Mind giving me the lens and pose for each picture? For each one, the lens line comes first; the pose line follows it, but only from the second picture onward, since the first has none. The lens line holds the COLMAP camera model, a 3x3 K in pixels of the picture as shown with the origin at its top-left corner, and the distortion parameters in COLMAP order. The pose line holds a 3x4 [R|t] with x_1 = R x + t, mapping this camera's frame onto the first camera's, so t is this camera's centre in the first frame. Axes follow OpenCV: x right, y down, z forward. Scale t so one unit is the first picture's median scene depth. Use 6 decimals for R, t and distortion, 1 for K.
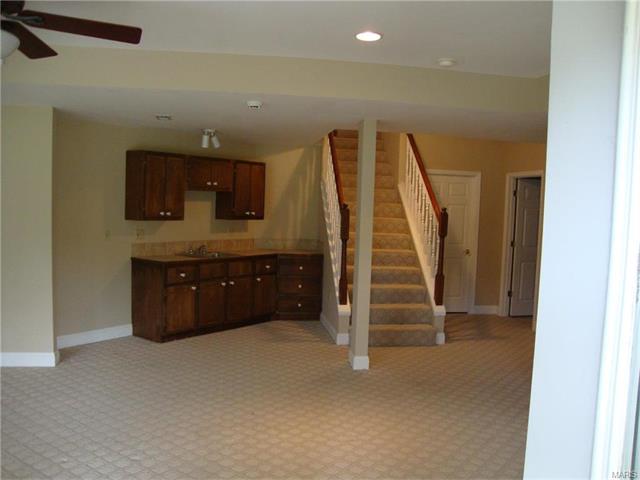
lens RADIAL K [[568.4, 0, 318.1], [0, 568.4, 241.3], [0, 0, 1]] dist [-0.204993, 0.207332]
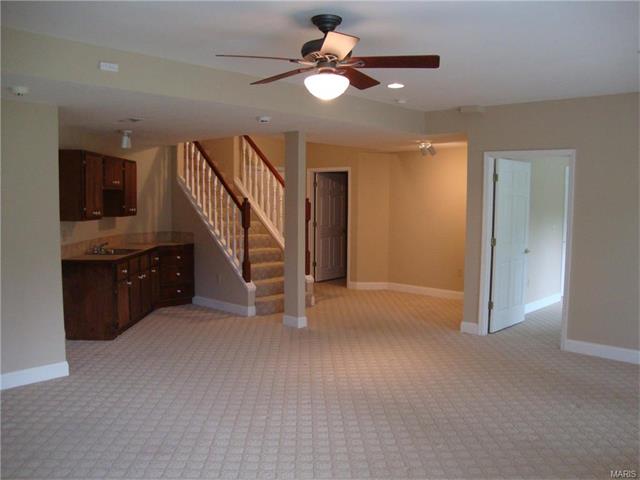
lens RADIAL K [[568.4, 0, 322.4], [0, 568.4, 239.4], [0, 0, 1]] dist [-0.204993, 0.207332]
pose [[0.784512, -0.073565, 0.615734, -0.513093], [0.062457, 0.997263, 0.039572, -0.014570], [-0.616960, 0.007412, 0.786960, -0.027194]]
